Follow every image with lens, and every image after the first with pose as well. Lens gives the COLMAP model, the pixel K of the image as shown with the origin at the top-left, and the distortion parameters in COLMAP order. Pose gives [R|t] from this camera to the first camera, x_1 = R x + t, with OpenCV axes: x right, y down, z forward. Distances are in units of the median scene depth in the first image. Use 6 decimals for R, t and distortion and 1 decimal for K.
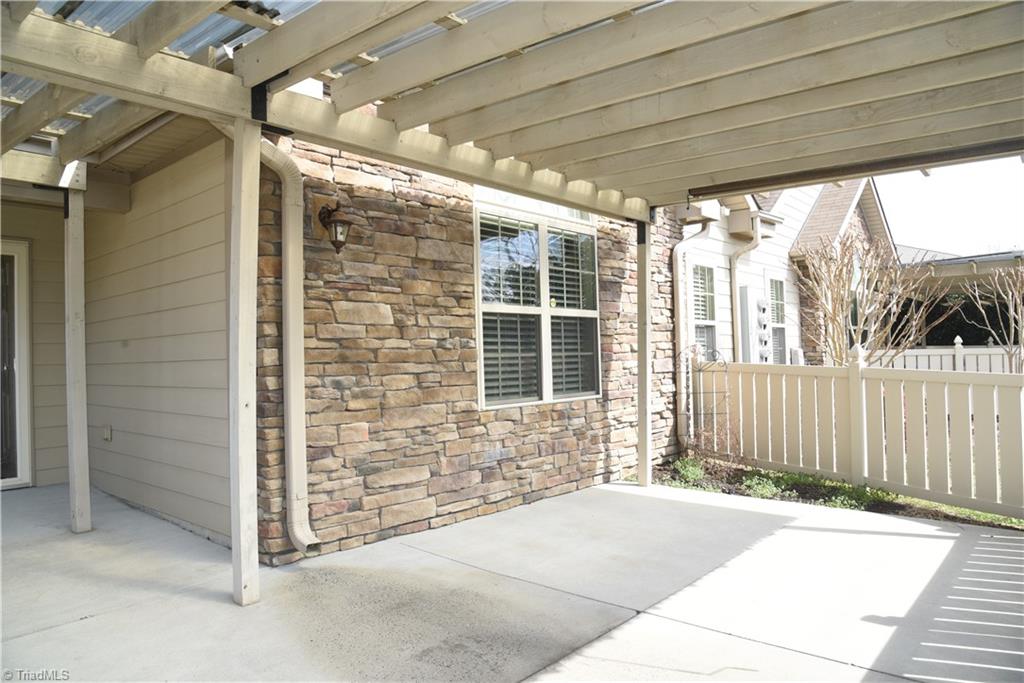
lens RADIAL K [[705.0, 0, 517.2], [0, 705.0, 335.7], [0, 0, 1]] dist [-0.116894, 0.061802]
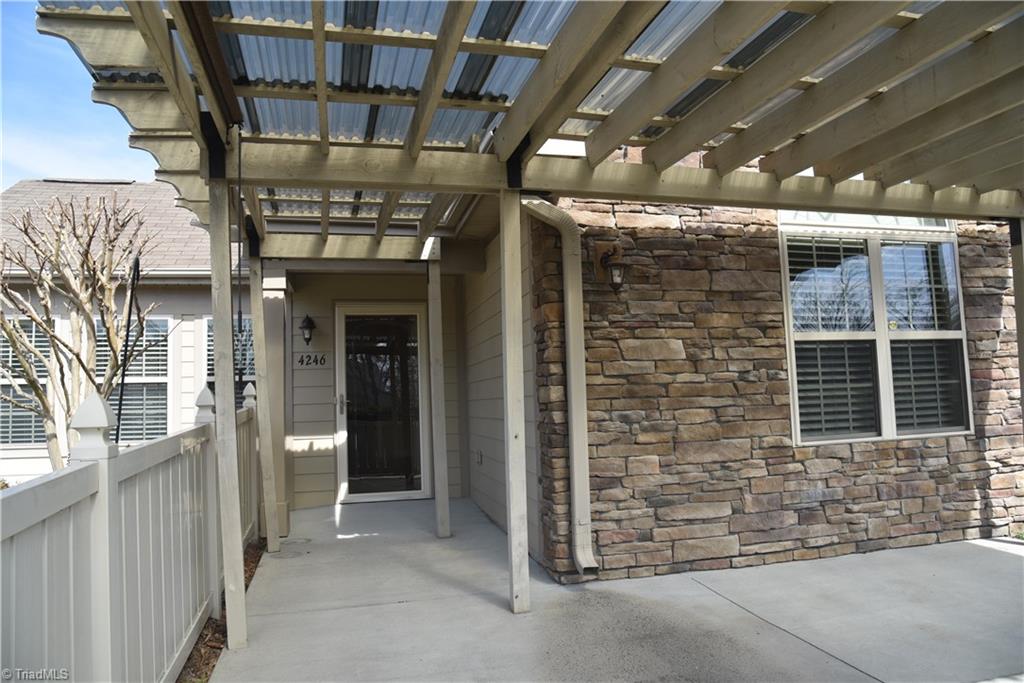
lens RADIAL K [[705.0, 0, 517.2], [0, 705.0, 335.7], [0, 0, 1]] dist [-0.116894, 0.061802]
pose [[0.809160, -0.056622, -0.584854, 0.219021], [0.030537, 0.998053, -0.054377, -0.001953], [0.586794, 0.026140, 0.809314, 0.042594]]
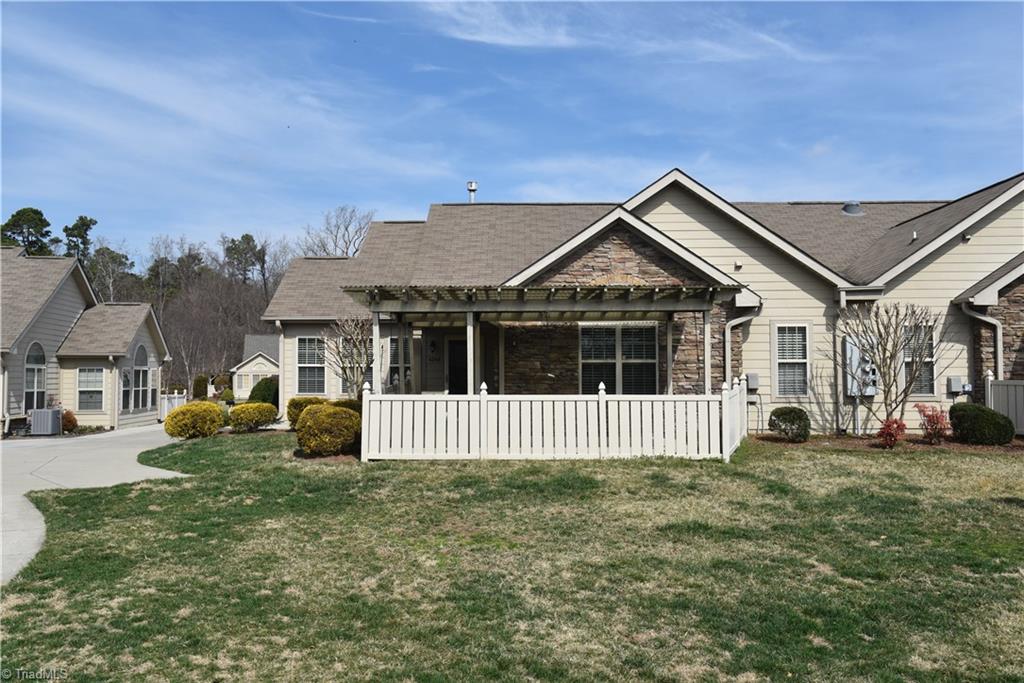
lens RADIAL K [[914.8, 0, 512.0], [0, 914.8, 341.5], [0, 0, 1]] dist [0.000183, -0.000001]
pose [[0.632914, -0.008726, -0.774173, 2.927402], [0.009064, 0.999951, -0.003861, -0.120861], [0.774169, -0.004573, 0.632962, -1.696813]]
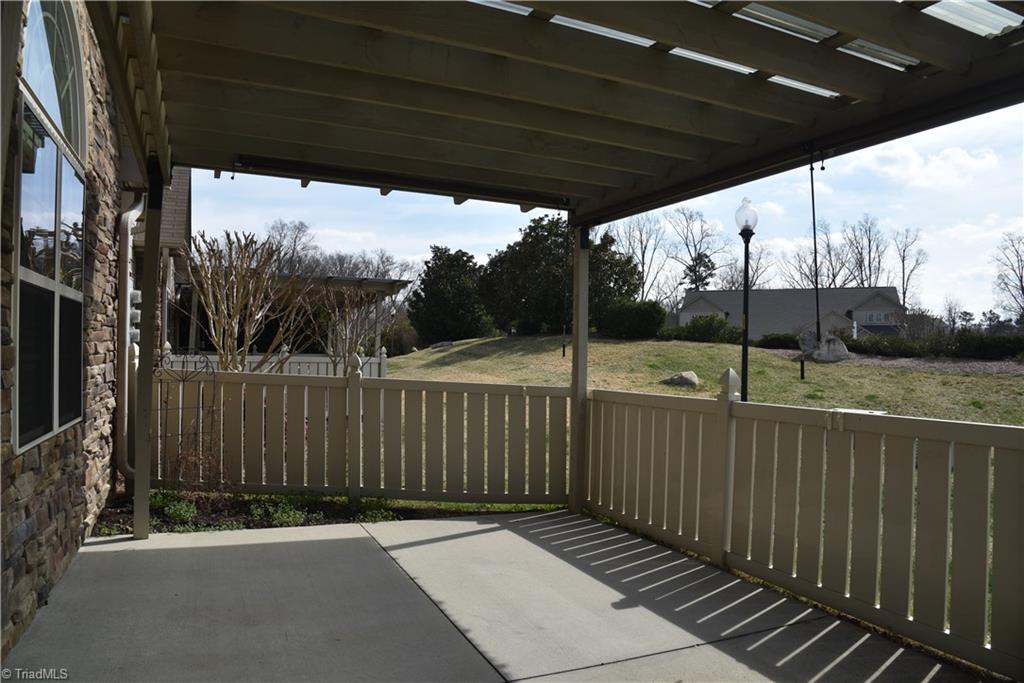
lens RADIAL K [[705.0, 0, 517.2], [0, 705.0, 335.7], [0, 0, 1]] dist [-0.116894, 0.061802]
pose [[0.427208, 0.047783, 0.902890, -0.415269], [-0.044444, 0.998505, -0.031814, 0.011261], [-0.903060, -0.026536, 0.428693, 0.467651]]
